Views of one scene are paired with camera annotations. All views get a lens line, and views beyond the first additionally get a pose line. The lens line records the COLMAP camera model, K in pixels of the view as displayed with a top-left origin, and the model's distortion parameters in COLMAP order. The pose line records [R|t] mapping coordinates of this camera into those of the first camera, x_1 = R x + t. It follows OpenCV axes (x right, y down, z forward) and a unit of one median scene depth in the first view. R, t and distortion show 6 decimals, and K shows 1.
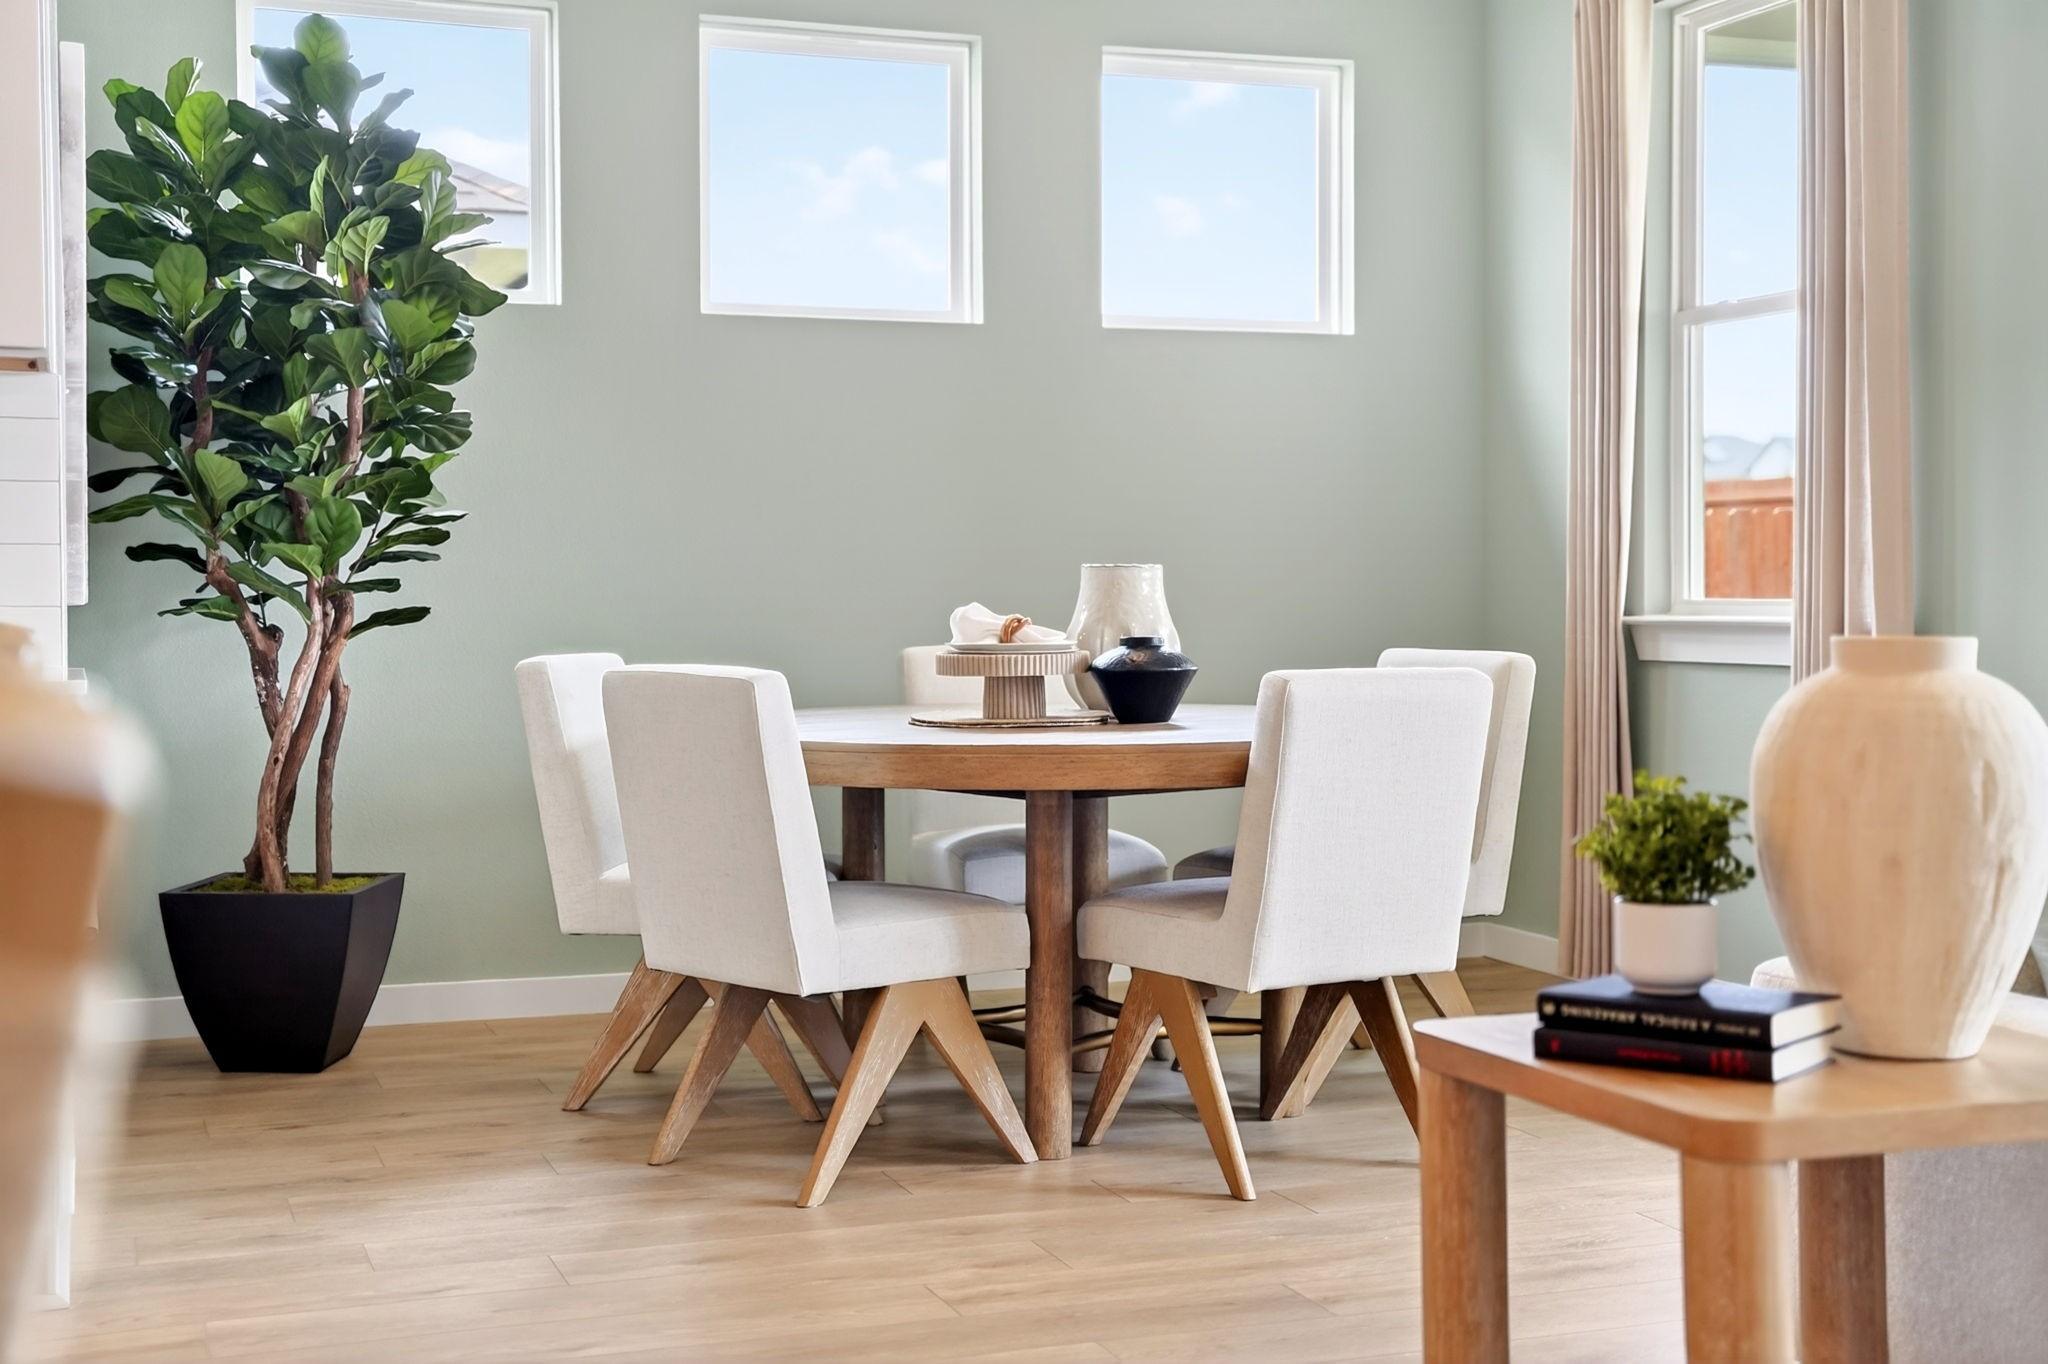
lens RADIAL K [[2528.8, 0, 1019.9], [0, 2528.8, 647.9], [0, 0, 1]] dist [0.055301, 0.031370]
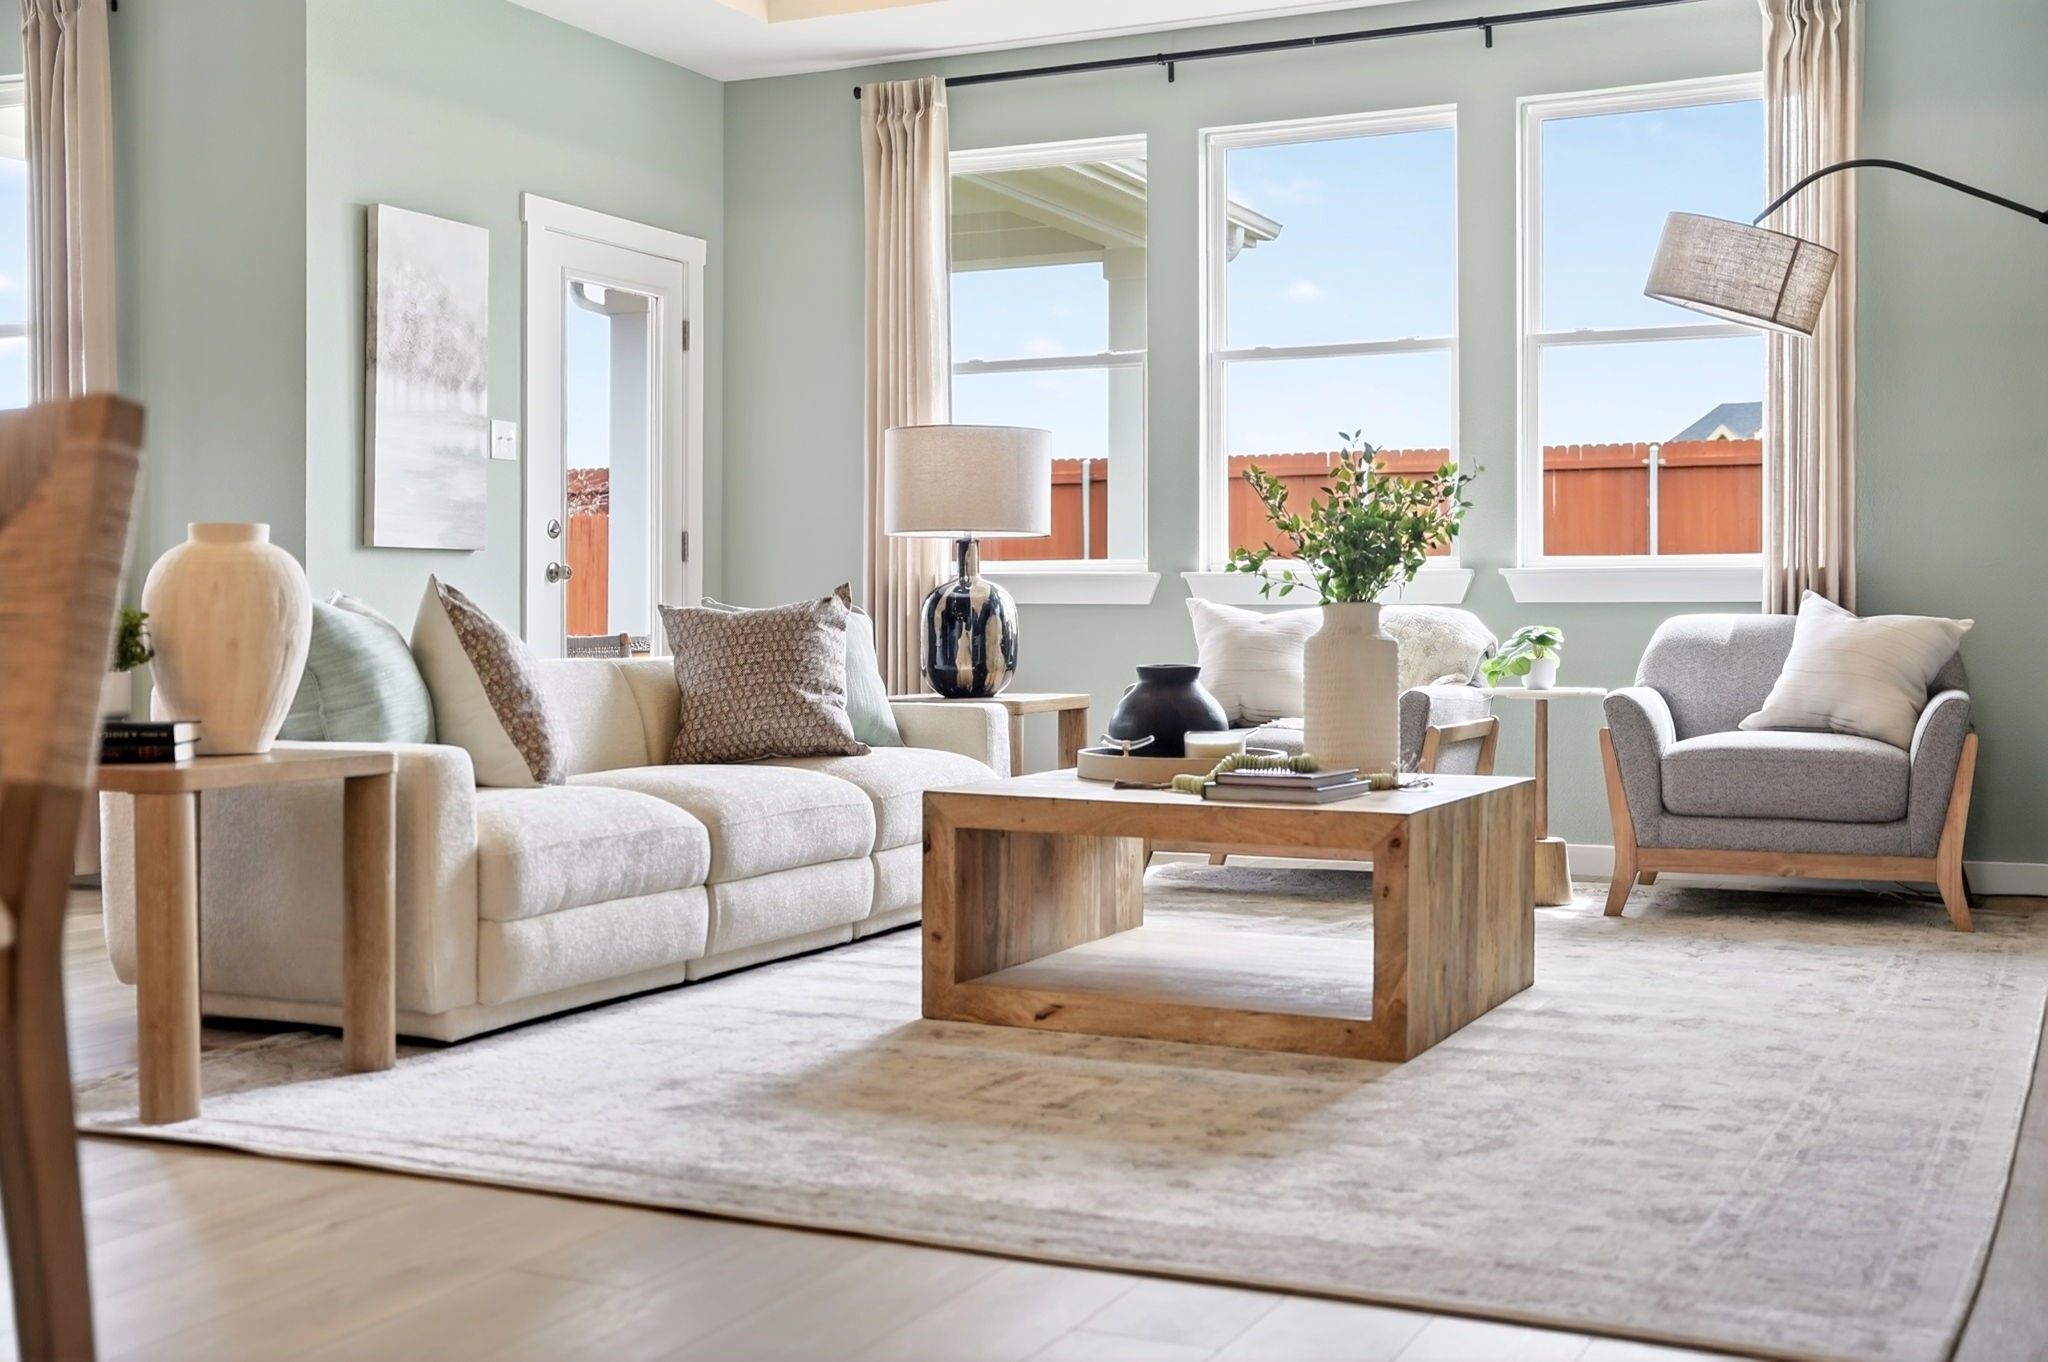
lens RADIAL K [[2309.9, 0, 1021.7], [0, 2309.9, 616.5], [0, 0, 1]] dist [0.016310, 0.029585]
pose [[0.716759, 0.003202, 0.697314, -0.207612], [0.012115, 0.999781, -0.017044, 0.050478], [-0.697216, 0.020665, 0.716563, -0.297096]]
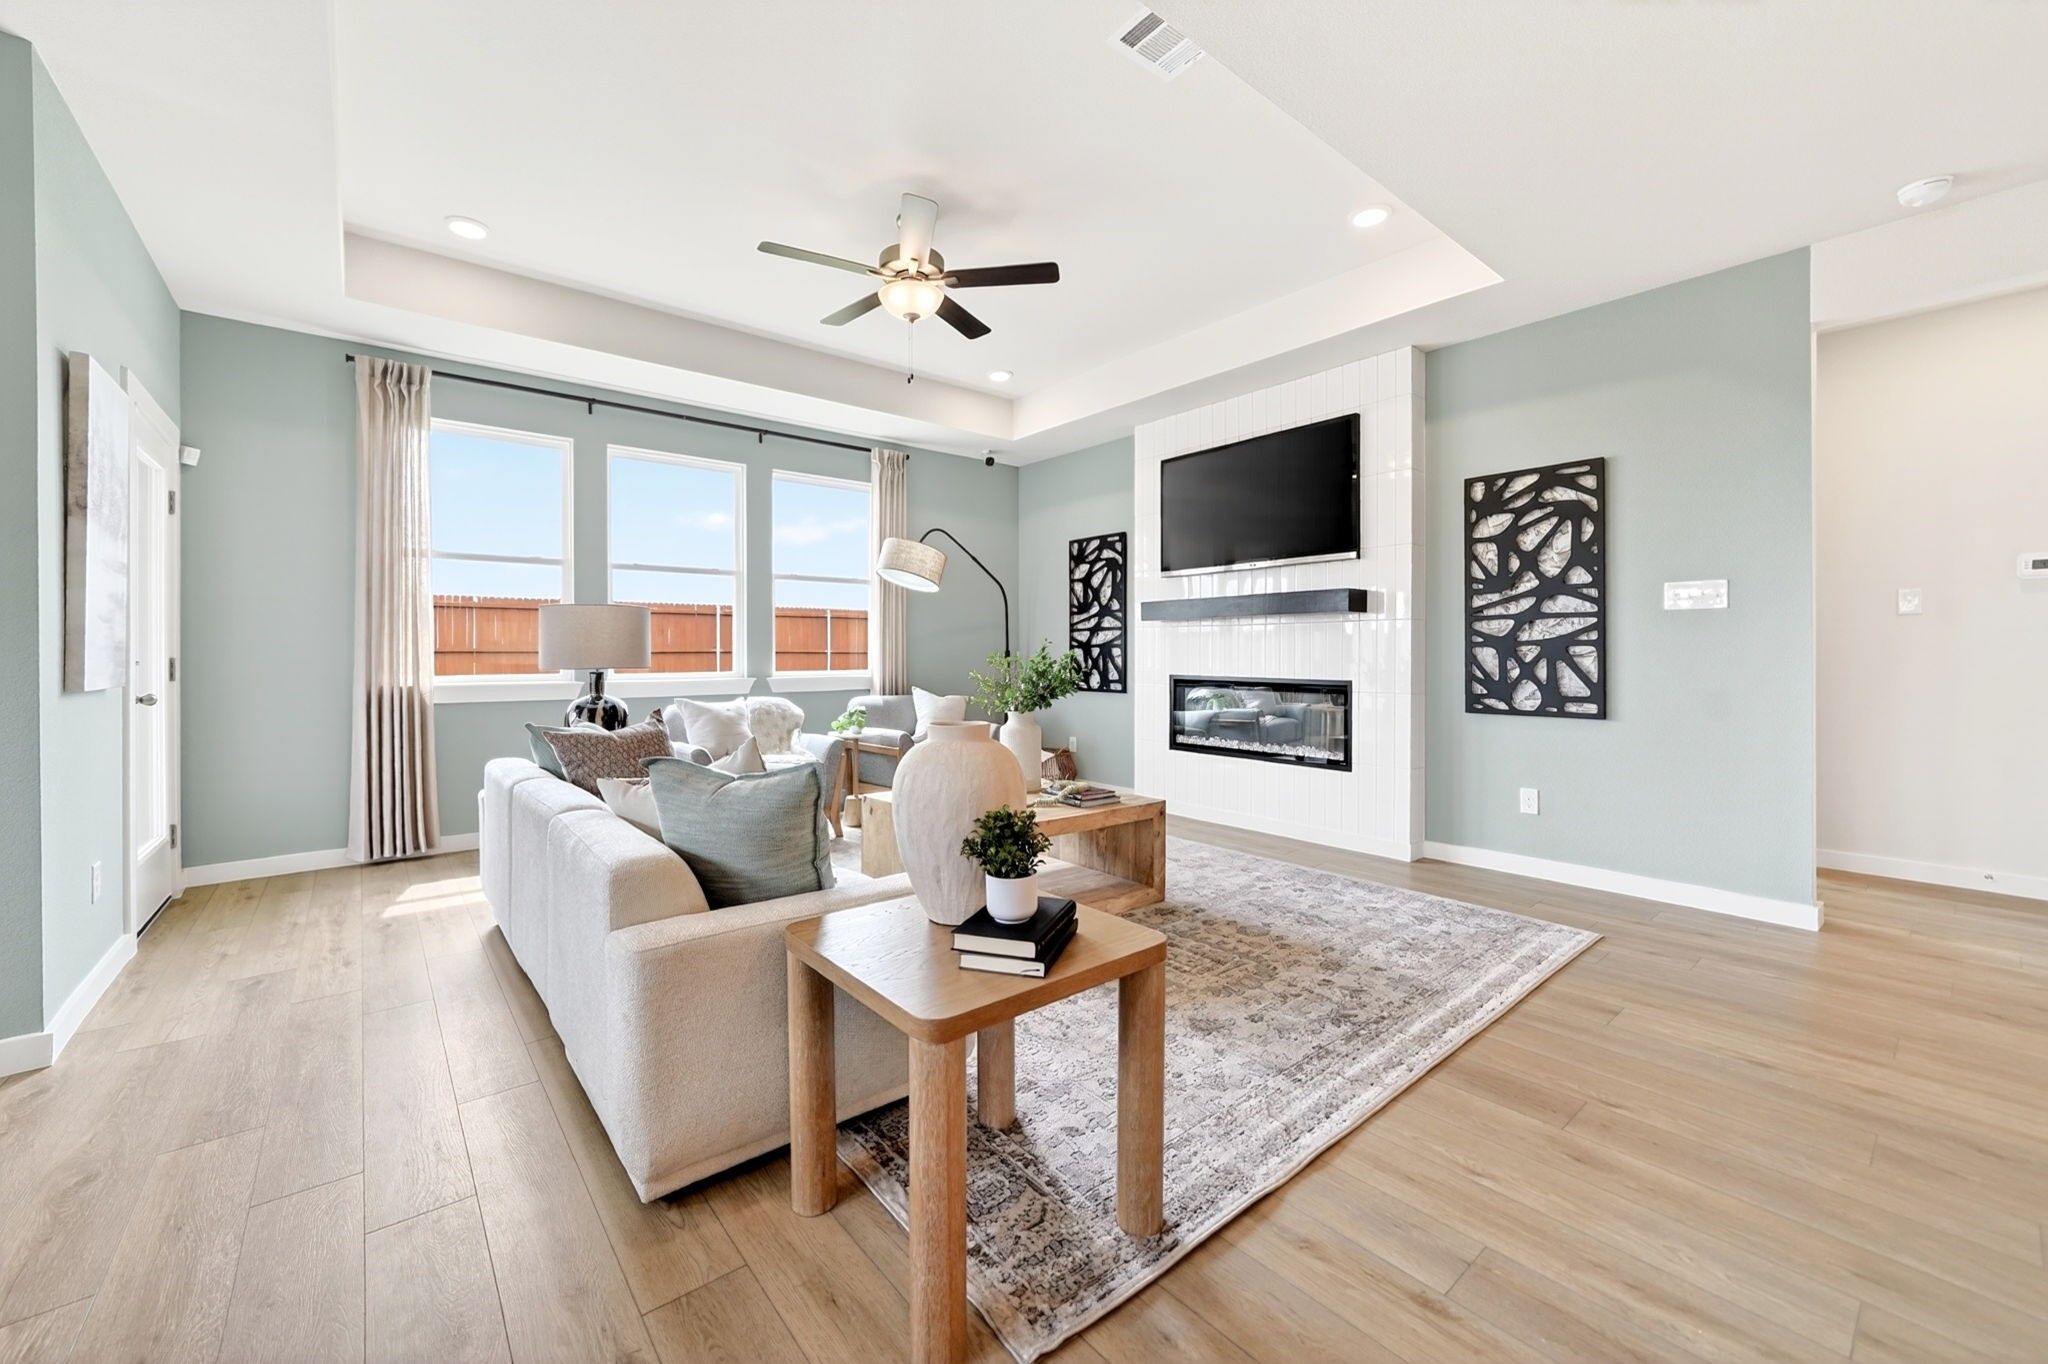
lens RADIAL K [[806.6, 0, 1021.1], [0, 806.6, 652.9], [0, 0, 1]] dist [-0.001061, -0.000128]
pose [[-0.320781, 0.004141, 0.947144, -0.162141], [0.021365, 0.999768, 0.002865, -0.034069], [-0.946912, 0.021154, -0.320795, 0.591436]]
